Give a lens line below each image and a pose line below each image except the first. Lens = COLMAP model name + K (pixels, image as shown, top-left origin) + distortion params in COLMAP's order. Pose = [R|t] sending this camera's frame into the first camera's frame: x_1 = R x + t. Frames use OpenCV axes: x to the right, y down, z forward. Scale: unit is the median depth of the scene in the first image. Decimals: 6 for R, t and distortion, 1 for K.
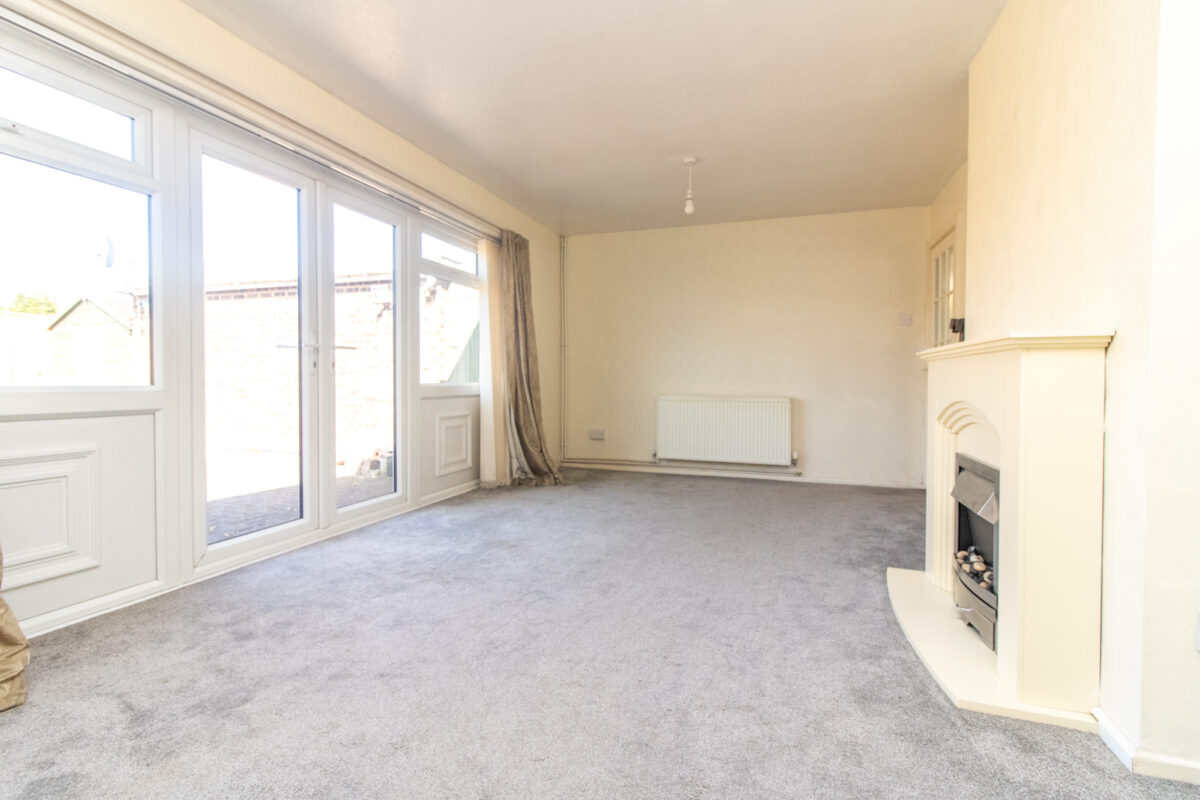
lens RADIAL K [[580.2, 0, 599.2], [0, 580.2, 389.6], [0, 0, 1]] dist [-0.000734, -0.000152]
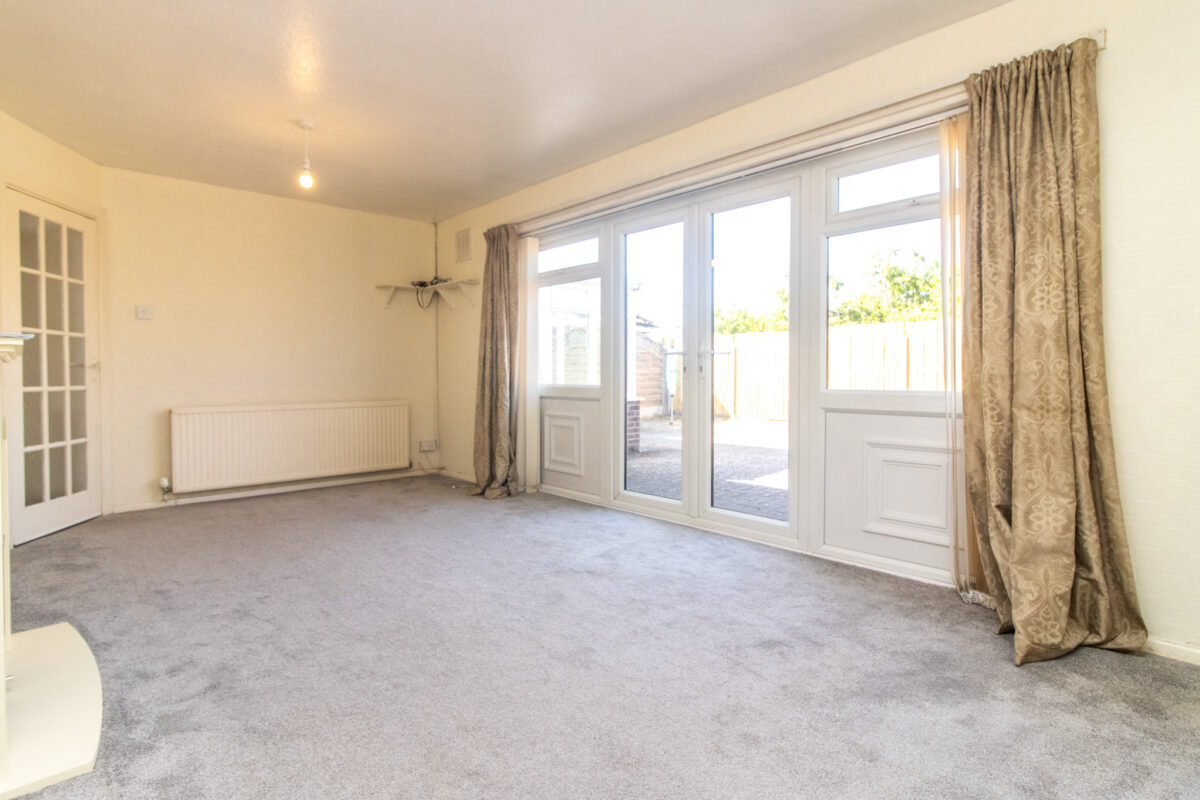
lens RADIAL K [[580.2, 0, 599.2], [0, 580.2, 389.6], [0, 0, 1]] dist [-0.000734, -0.000152]
pose [[-0.458508, 0.019596, -0.888474, 0.574376], [-0.015584, 0.999426, 0.030085, -0.033593], [0.888554, 0.027640, -0.457939, 1.303764]]
